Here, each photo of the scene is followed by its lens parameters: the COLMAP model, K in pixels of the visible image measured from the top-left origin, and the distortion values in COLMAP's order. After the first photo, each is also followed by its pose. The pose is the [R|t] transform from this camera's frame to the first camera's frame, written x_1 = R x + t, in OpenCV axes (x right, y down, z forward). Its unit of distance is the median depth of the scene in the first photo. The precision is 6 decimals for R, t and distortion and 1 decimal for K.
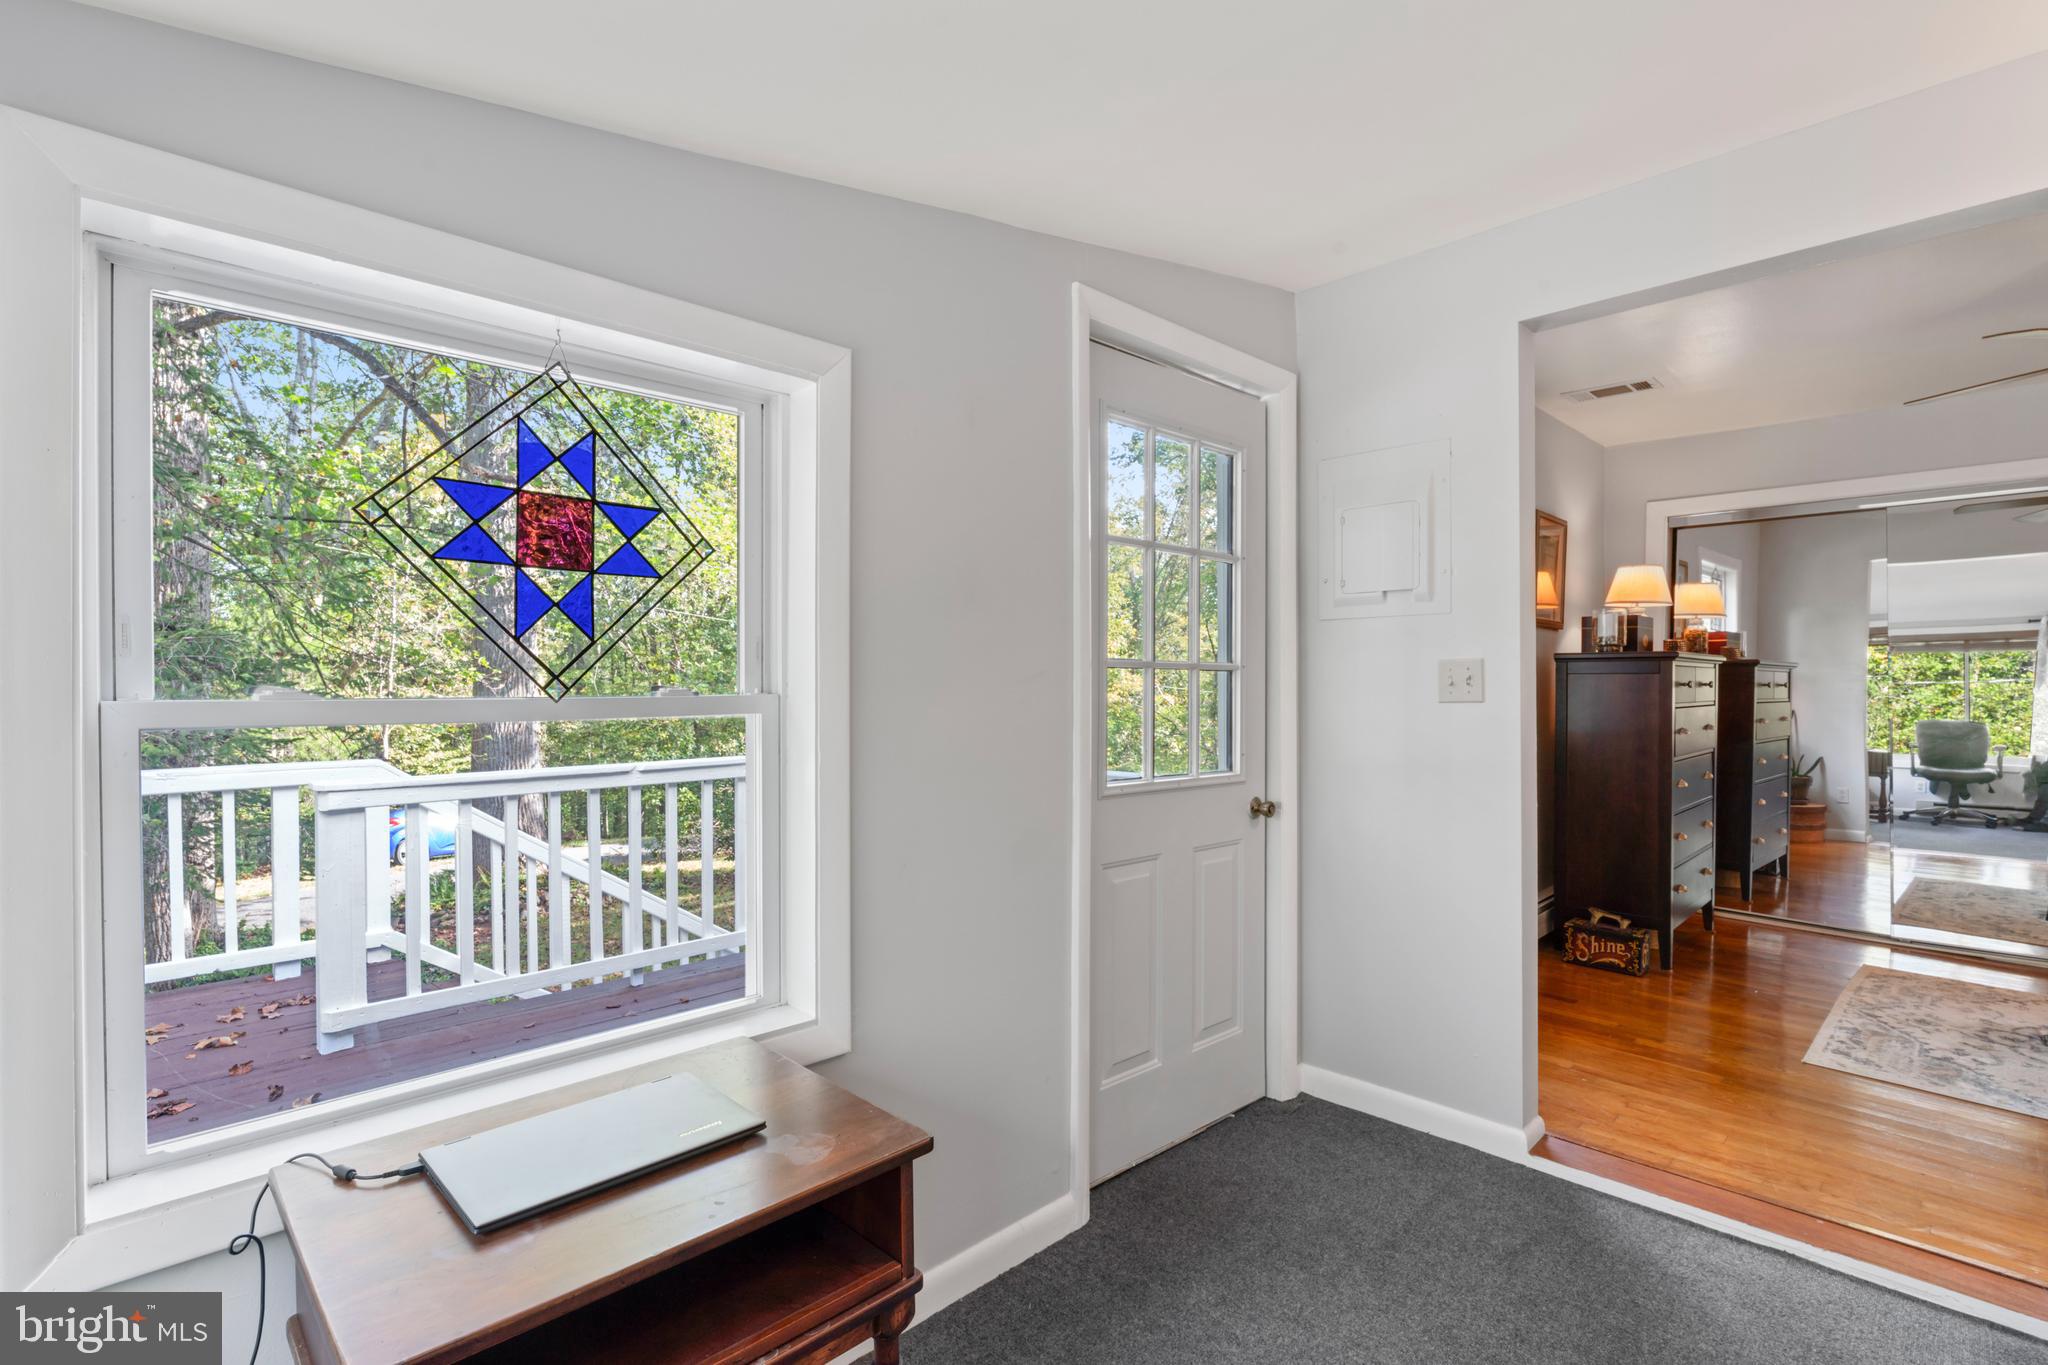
lens RADIAL K [[970.2, 0, 1024.0], [0, 970.2, 682.5], [0, 0, 1]] dist [-0.003814, -0.000518]
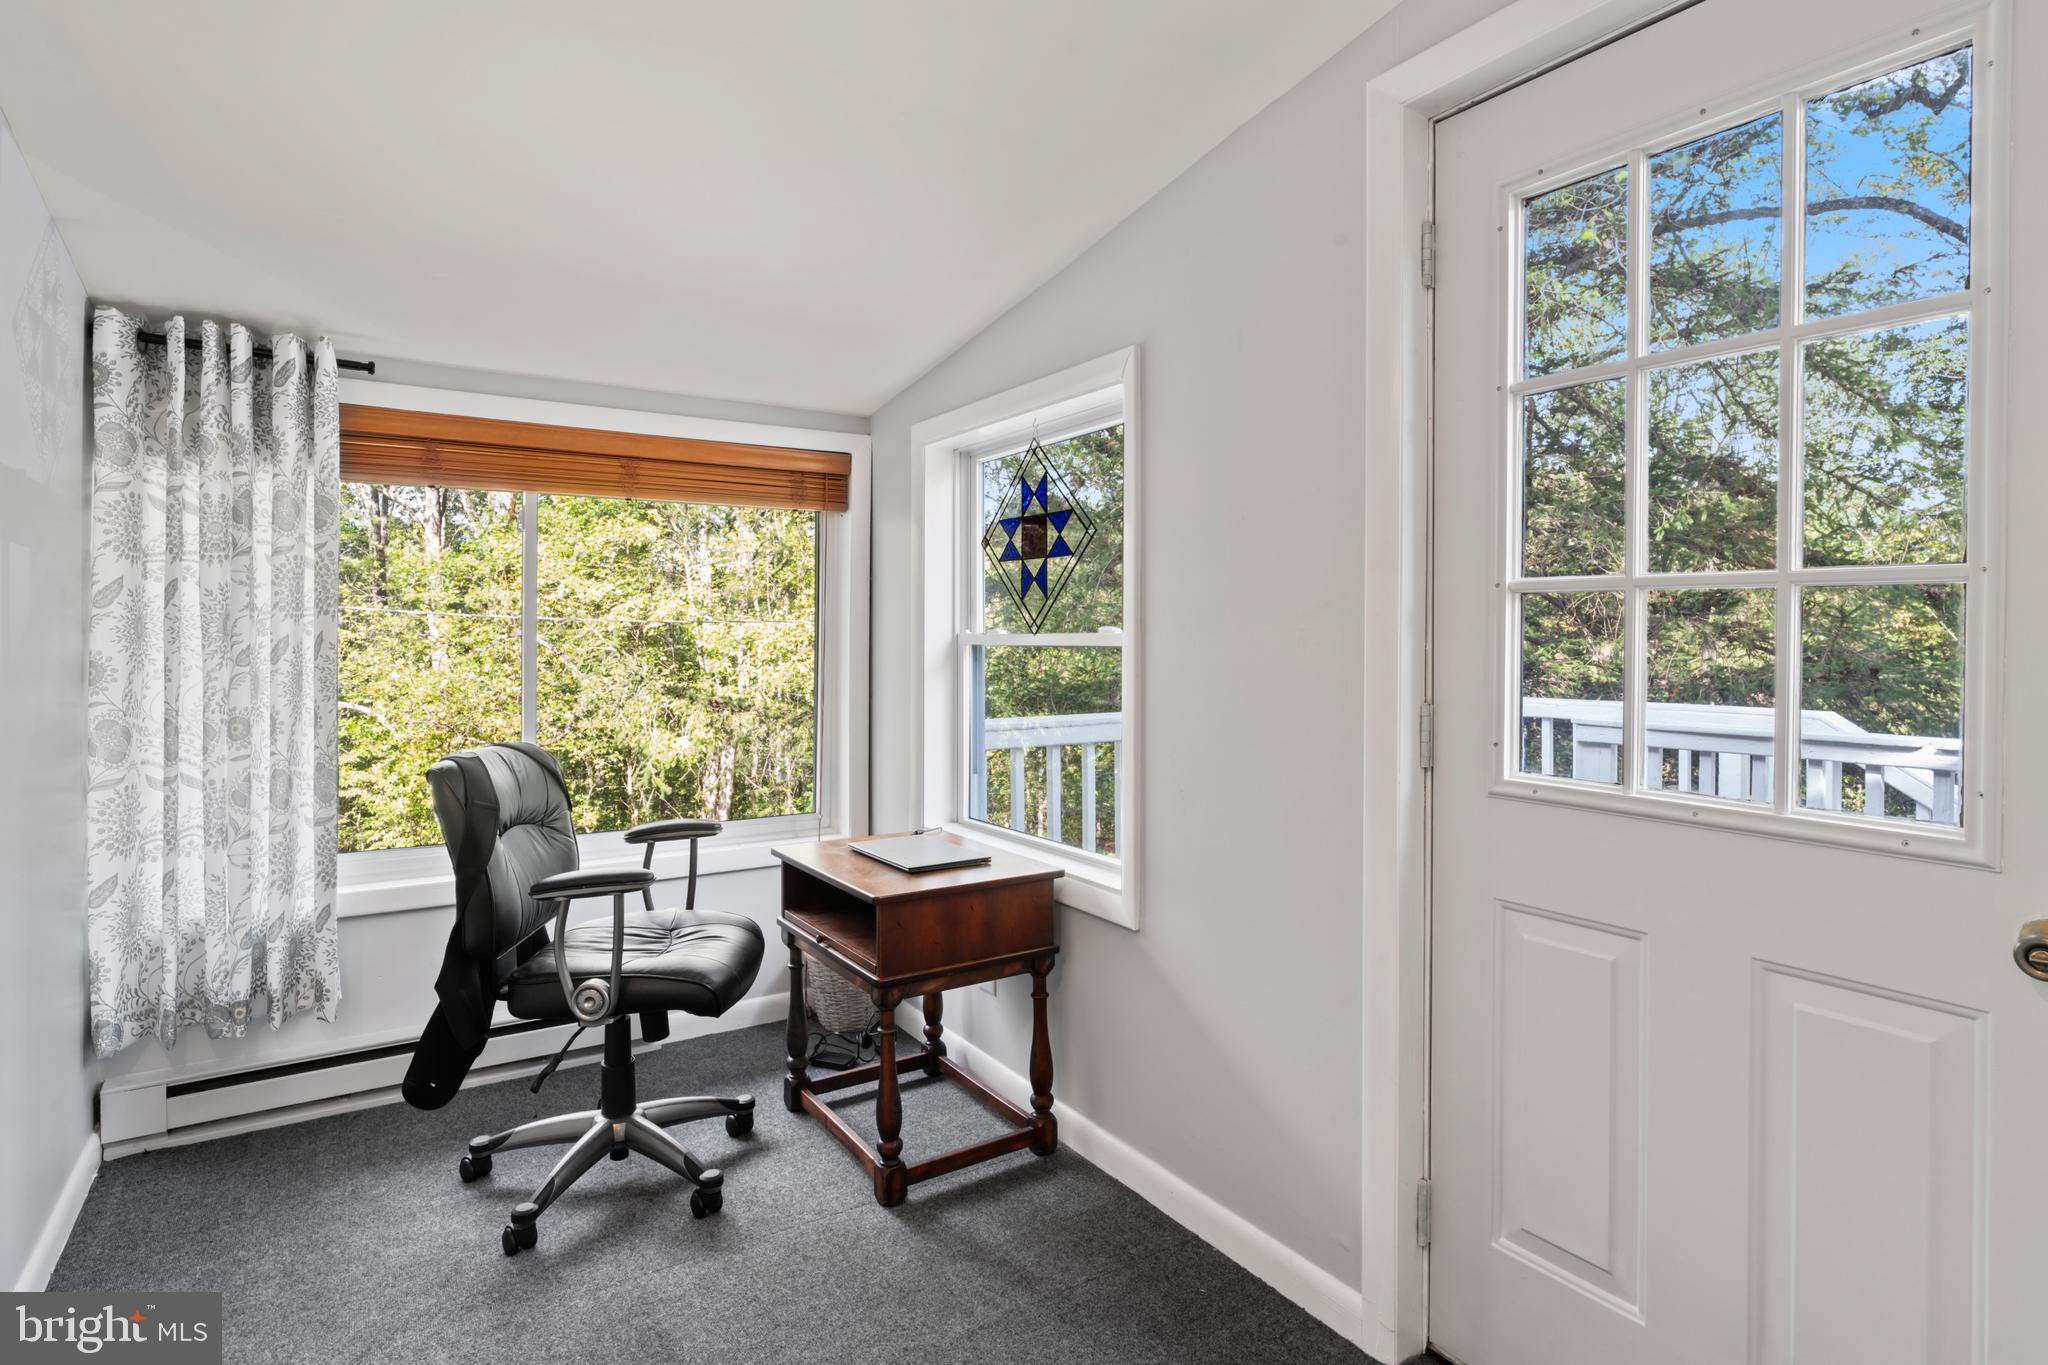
lens RADIAL K [[1067.3, 0, 1022.3], [0, 1067.3, 627.3], [0, 0, 1]] dist [-0.000076, -0.000152]
pose [[-0.195531, -0.008087, -0.980664, 1.335227], [-0.001559, 0.999967, -0.007935, 0.020343], [0.980696, -0.000023, -0.195537, 1.308777]]
